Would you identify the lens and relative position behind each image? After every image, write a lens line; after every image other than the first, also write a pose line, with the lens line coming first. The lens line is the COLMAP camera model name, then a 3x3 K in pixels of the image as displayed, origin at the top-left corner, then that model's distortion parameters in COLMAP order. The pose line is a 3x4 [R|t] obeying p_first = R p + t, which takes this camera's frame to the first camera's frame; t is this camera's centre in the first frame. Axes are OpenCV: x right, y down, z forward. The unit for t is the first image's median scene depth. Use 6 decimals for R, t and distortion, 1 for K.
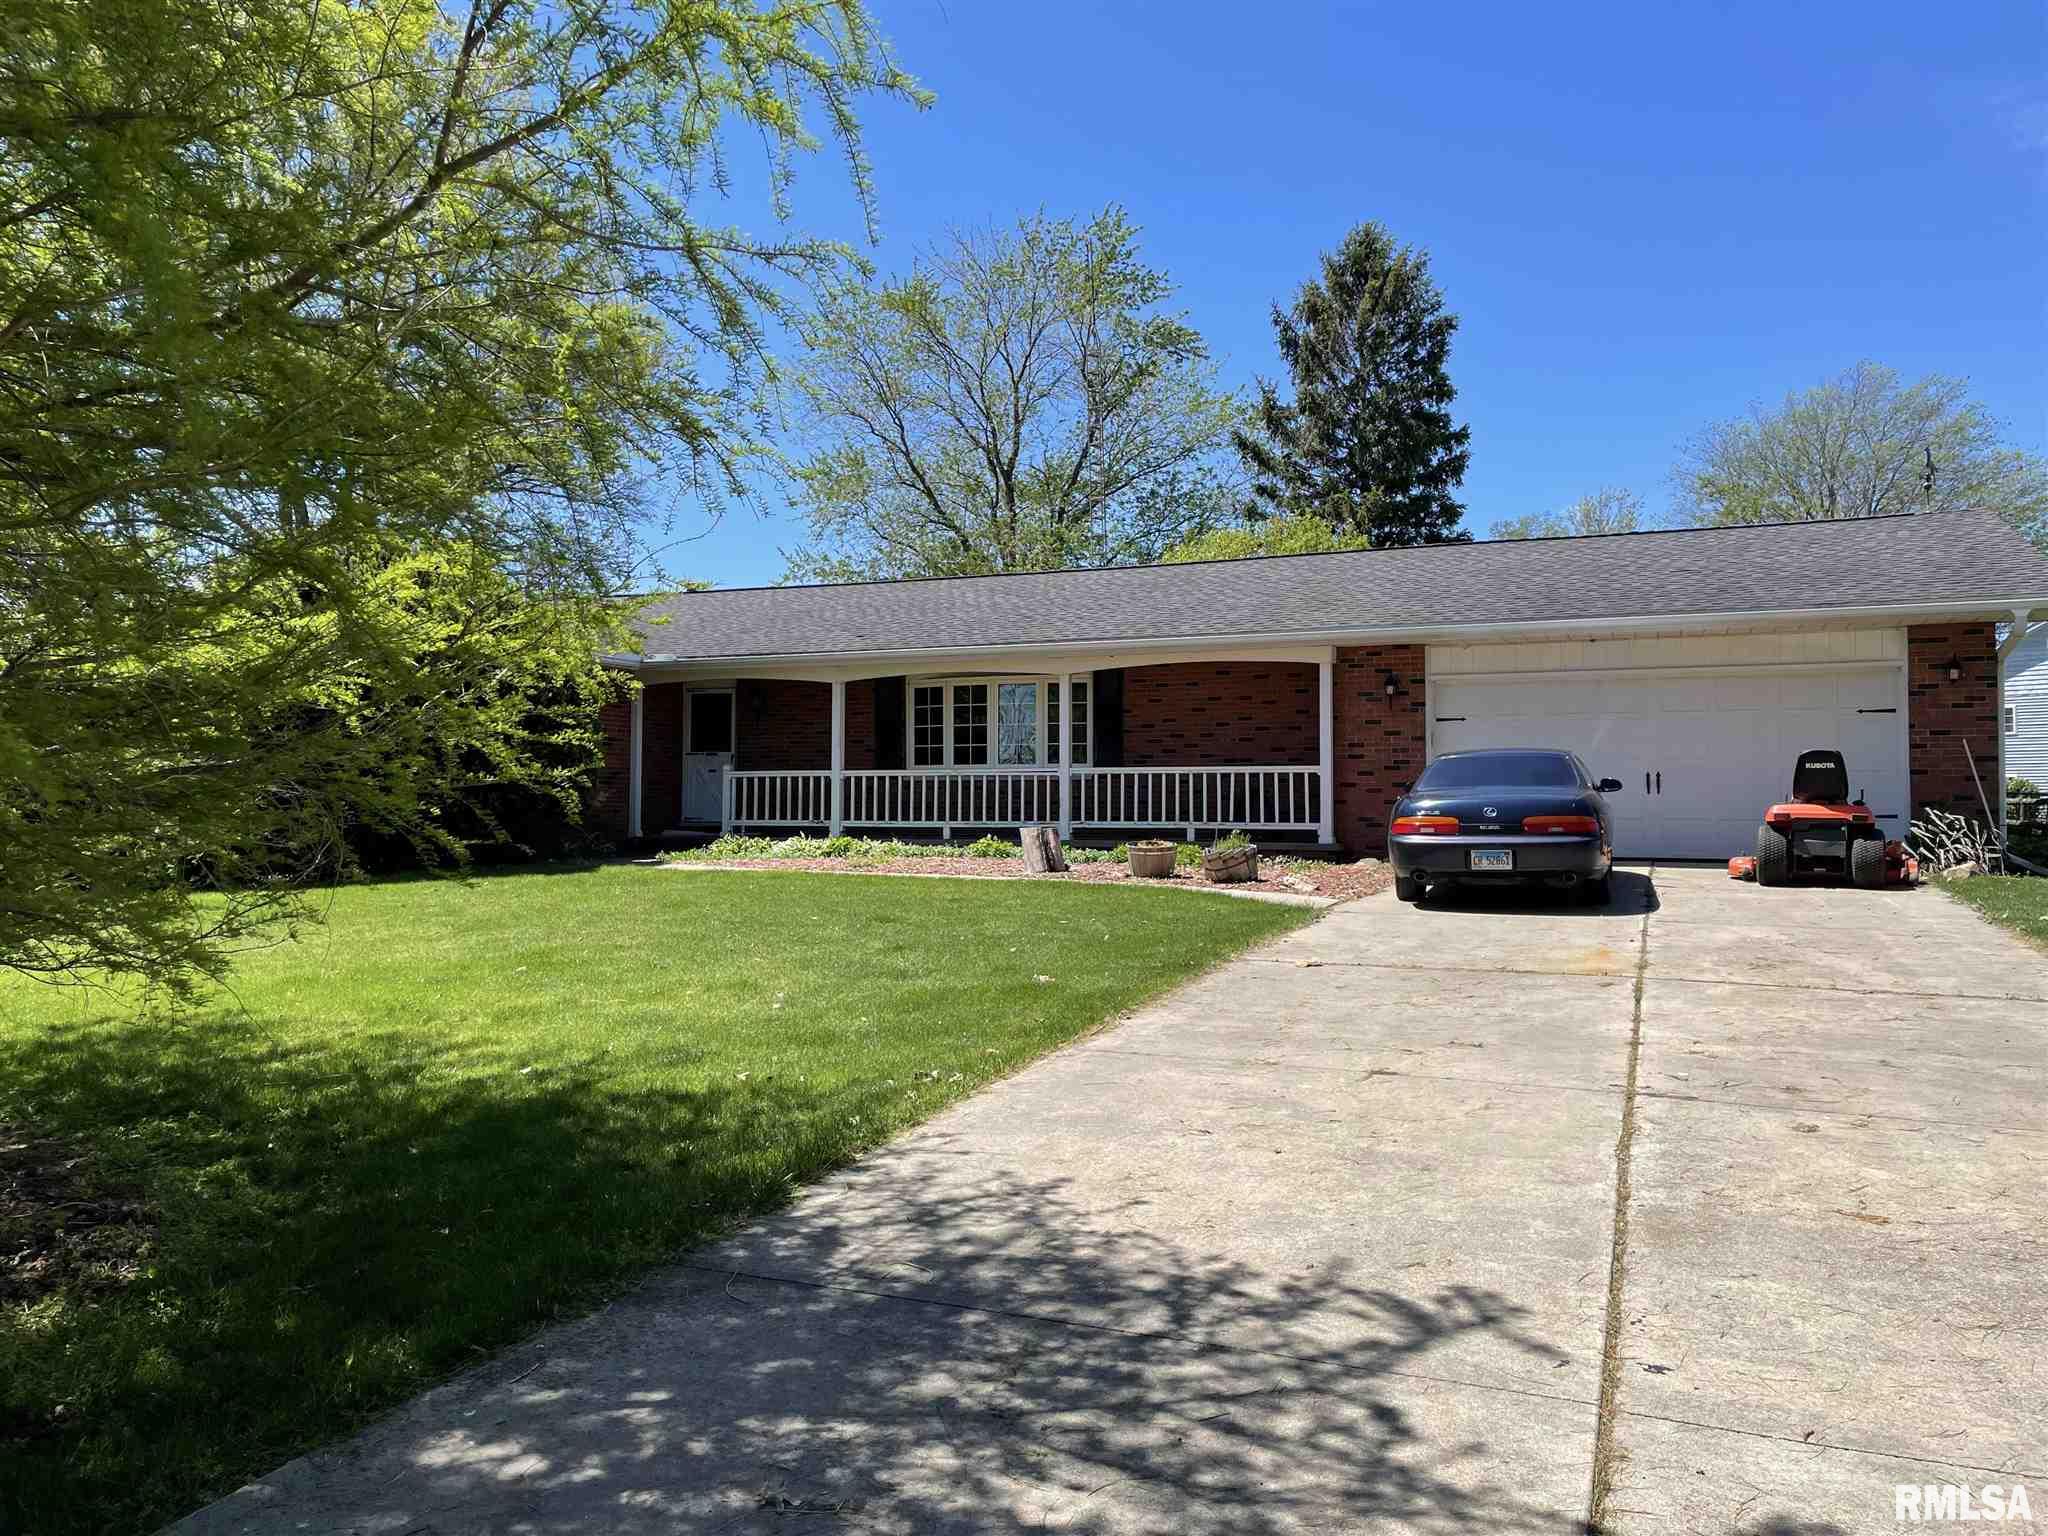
lens RADIAL K [[1550.5, 0, 1022.0], [0, 1550.5, 773.1], [0, 0, 1]] dist [0.073887, -0.066692]
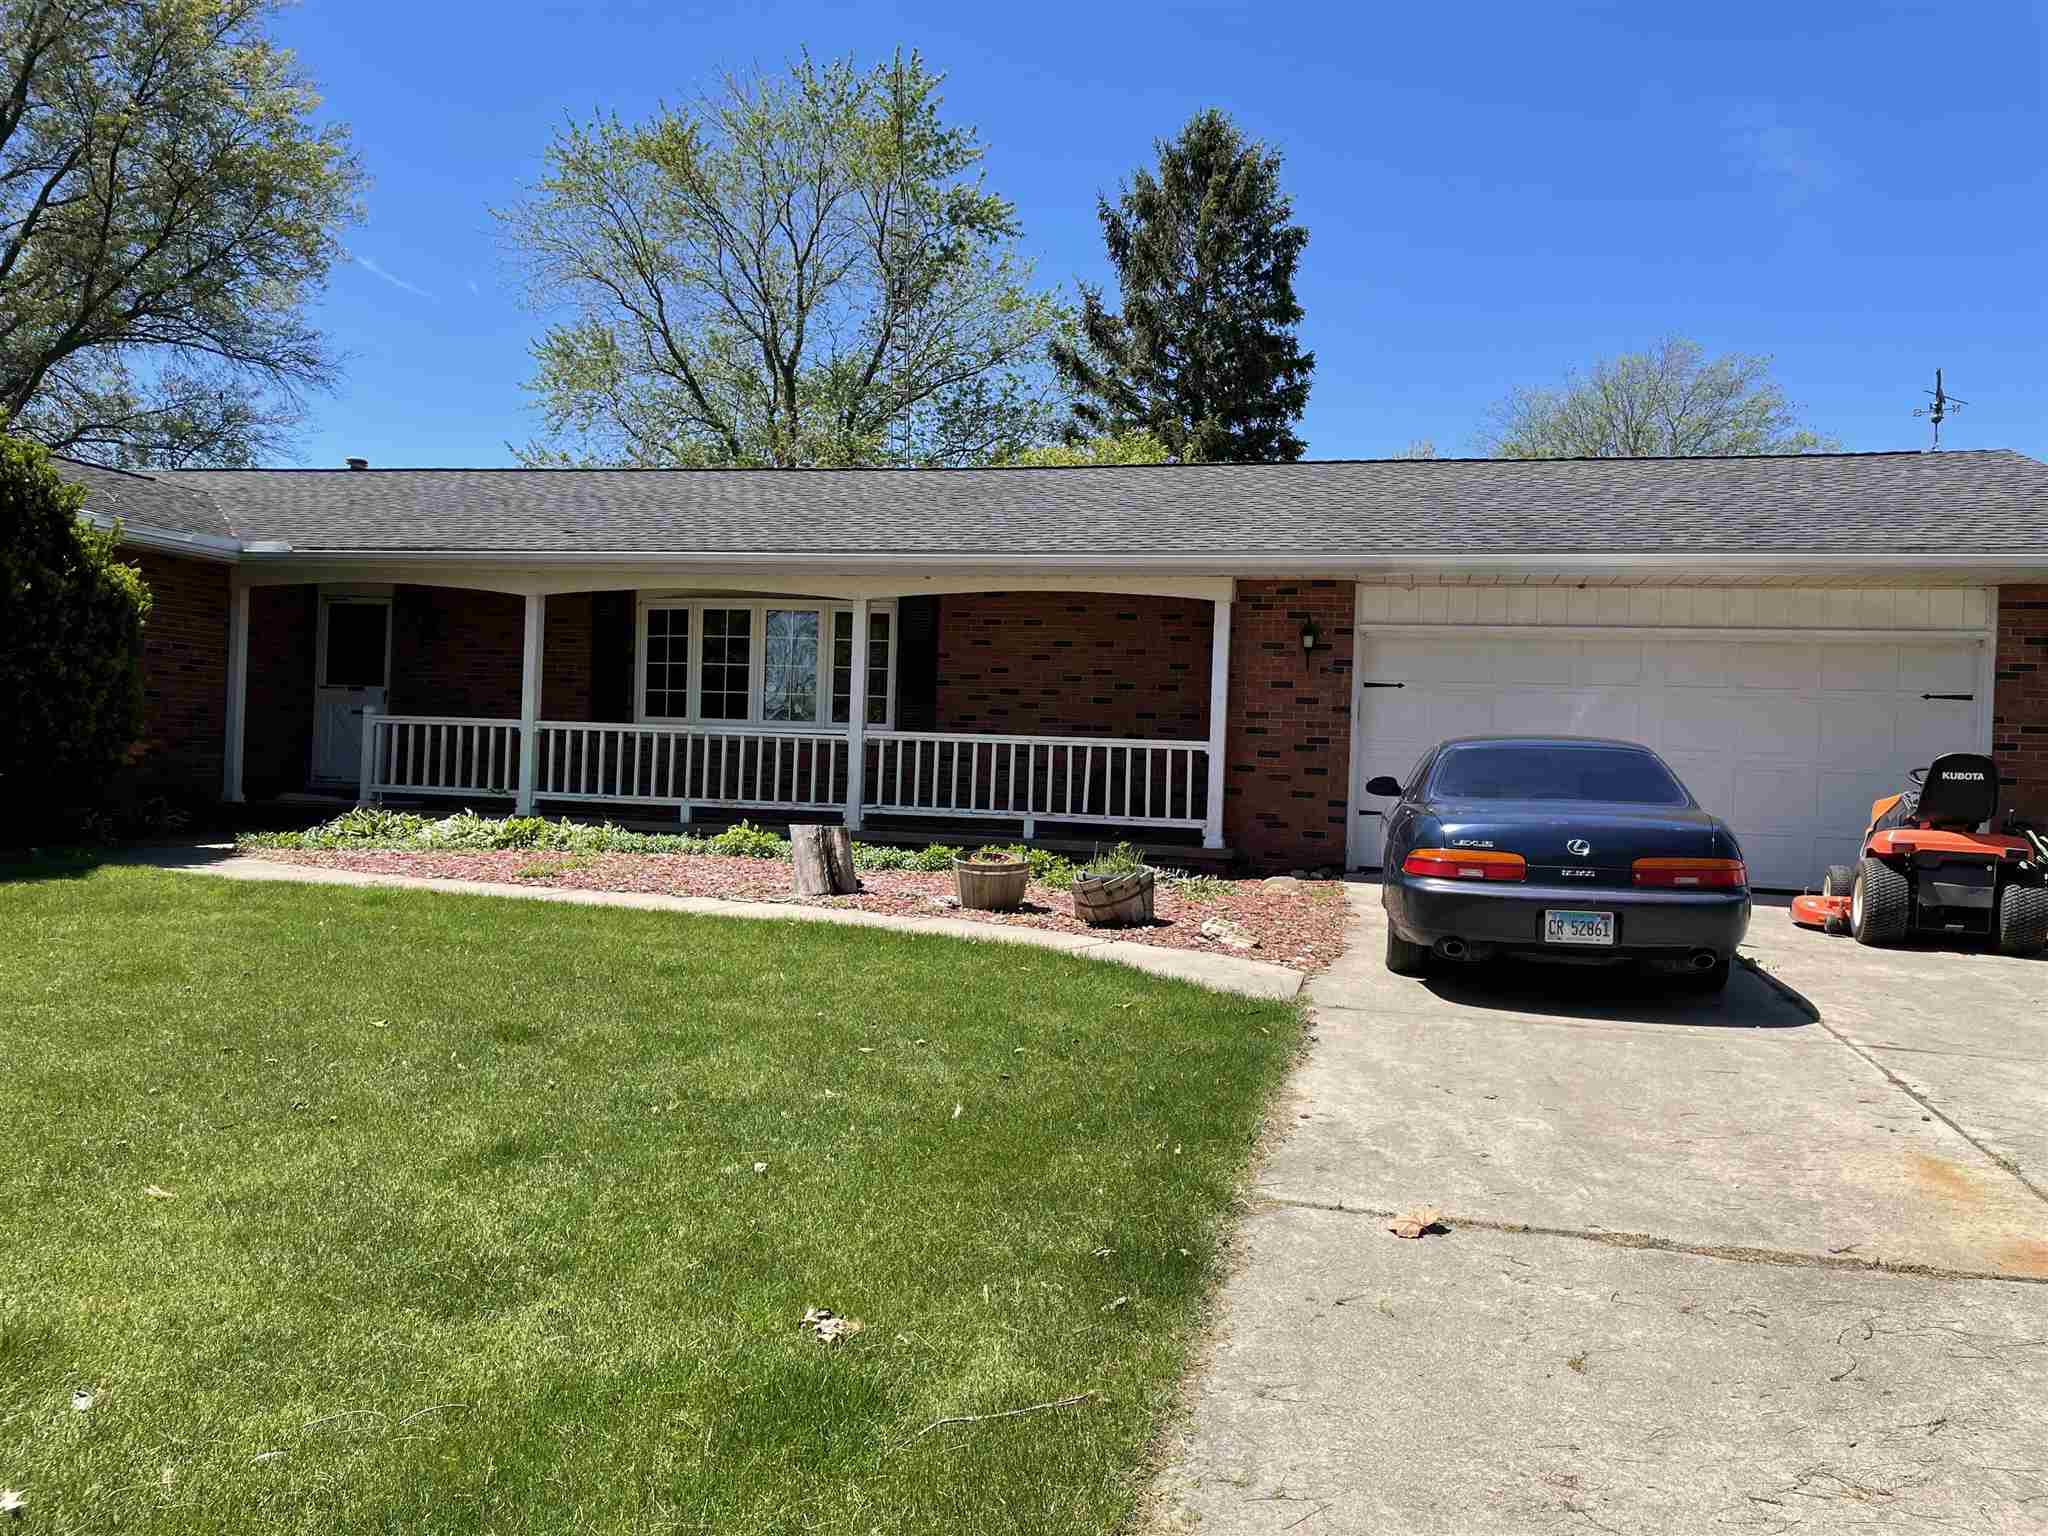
lens RADIAL K [[1555.9, 0, 1056.9], [0, 1555.9, 777.8], [0, 0, 1]] dist [0.061970, -0.005966]
pose [[0.985498, 0.030960, 0.166841, -0.000502], [-0.037169, 0.998723, 0.034221, -0.008880], [-0.165569, -0.039926, 0.985390, 0.256428]]
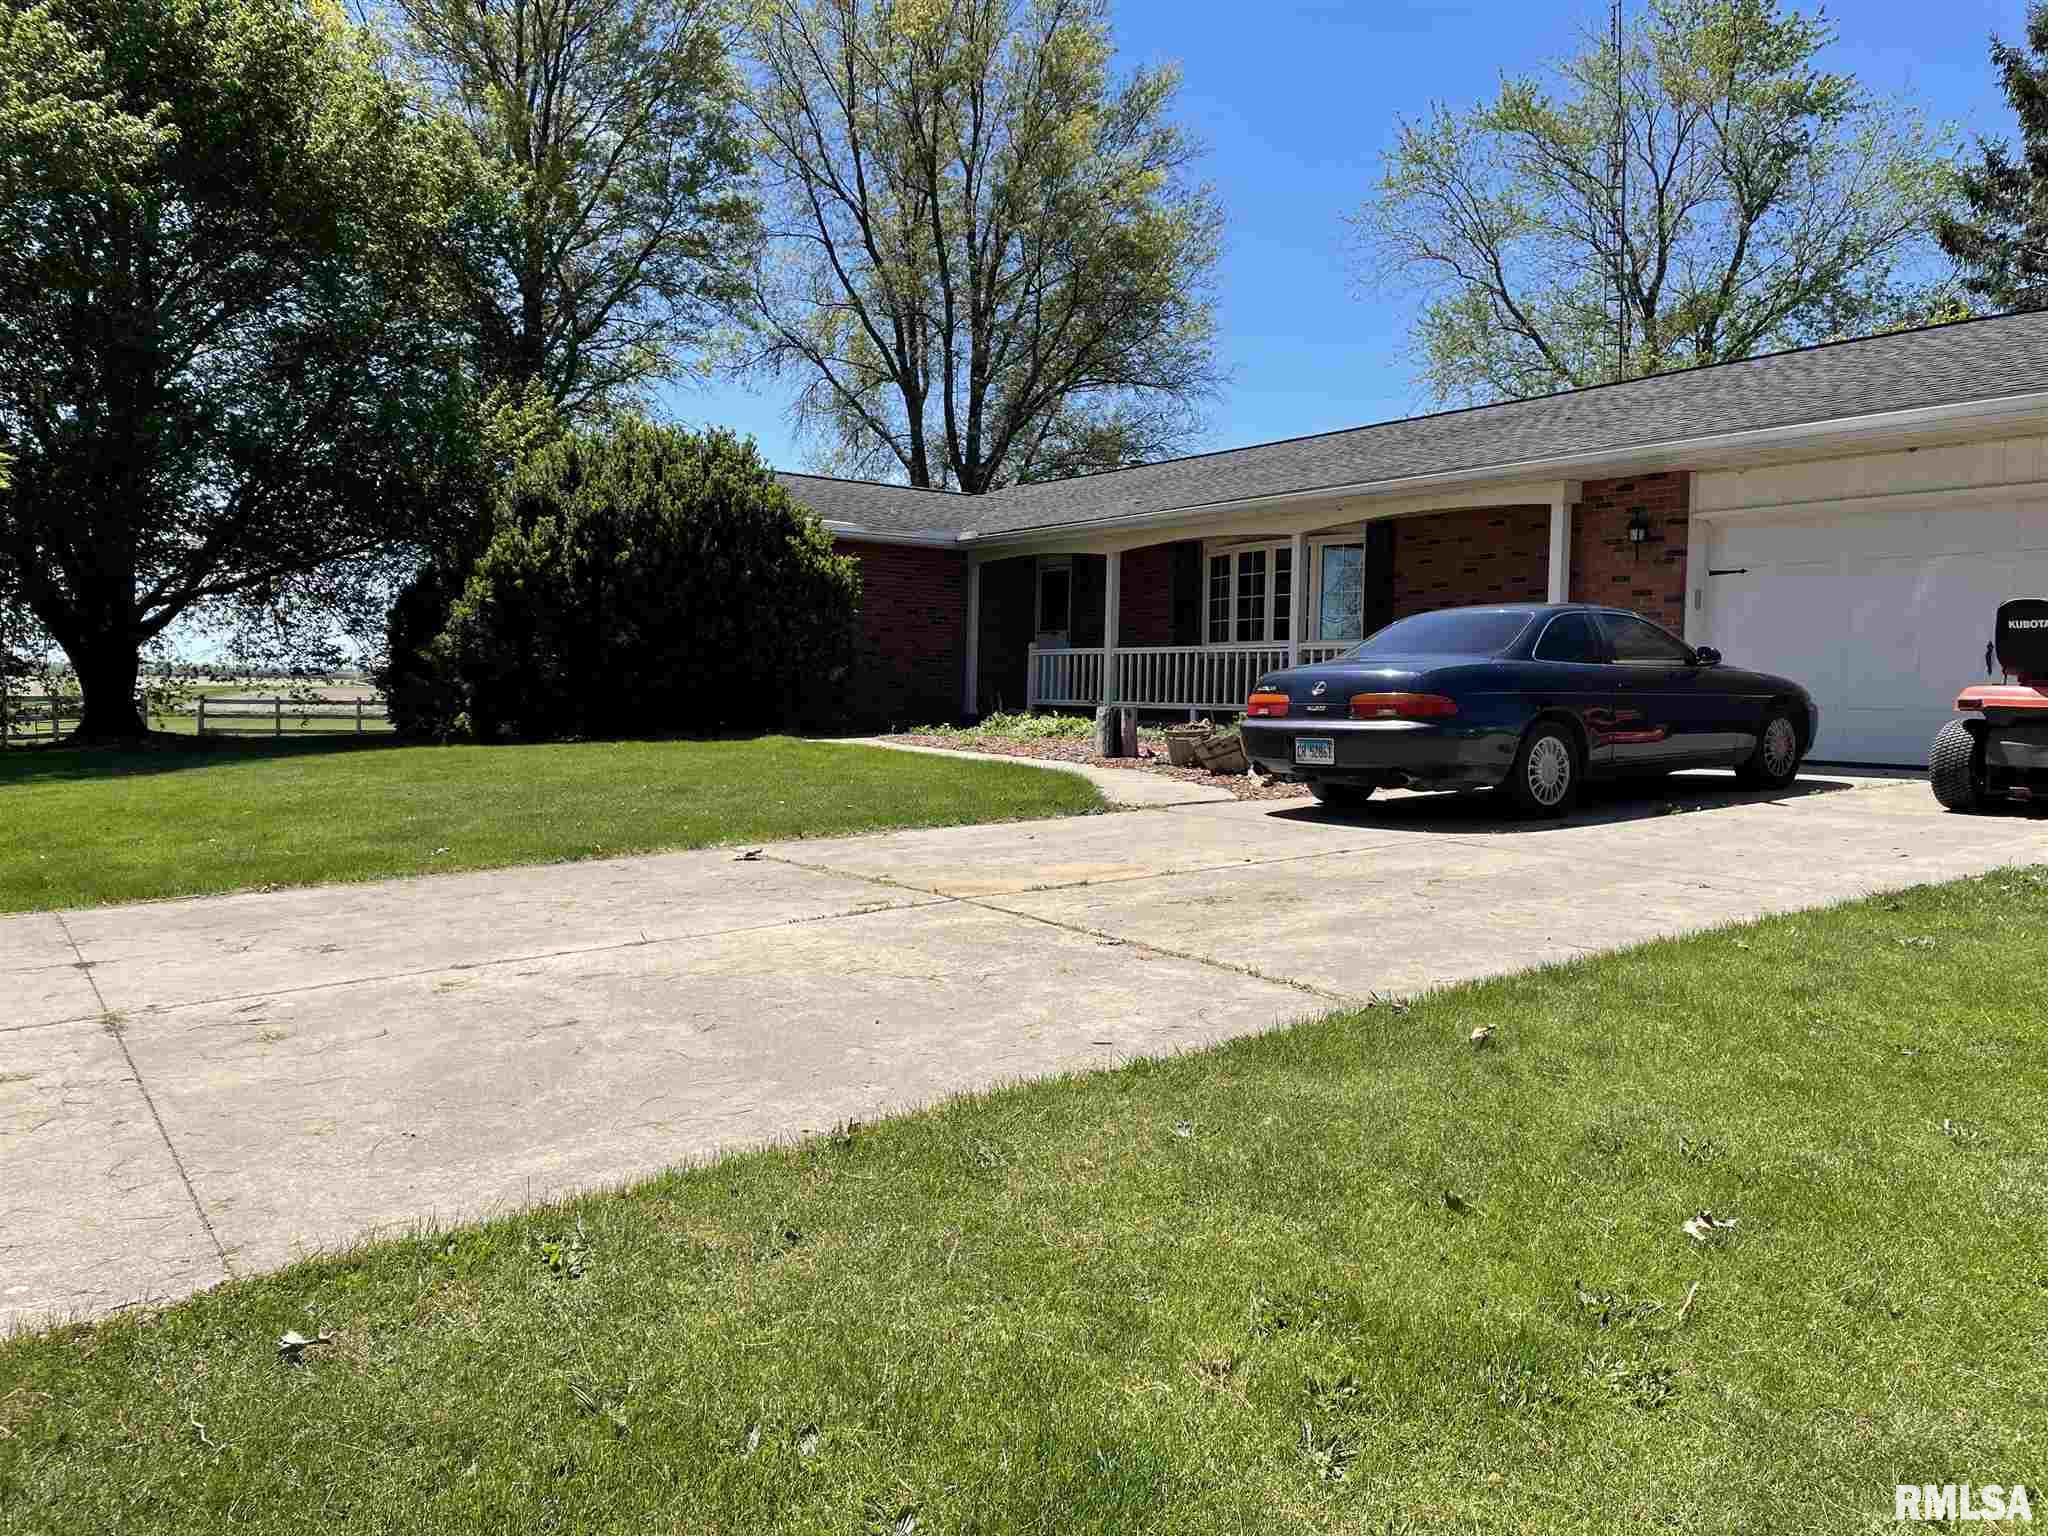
lens RADIAL K [[1550.5, 0, 1022.0], [0, 1550.5, 773.1], [0, 0, 1]] dist [0.073887, -0.066692]
pose [[0.853346, 0.040654, -0.519758, 0.333457], [-0.004347, 0.997475, 0.070882, 0.007913], [0.521328, -0.058227, 0.851368, 0.167394]]
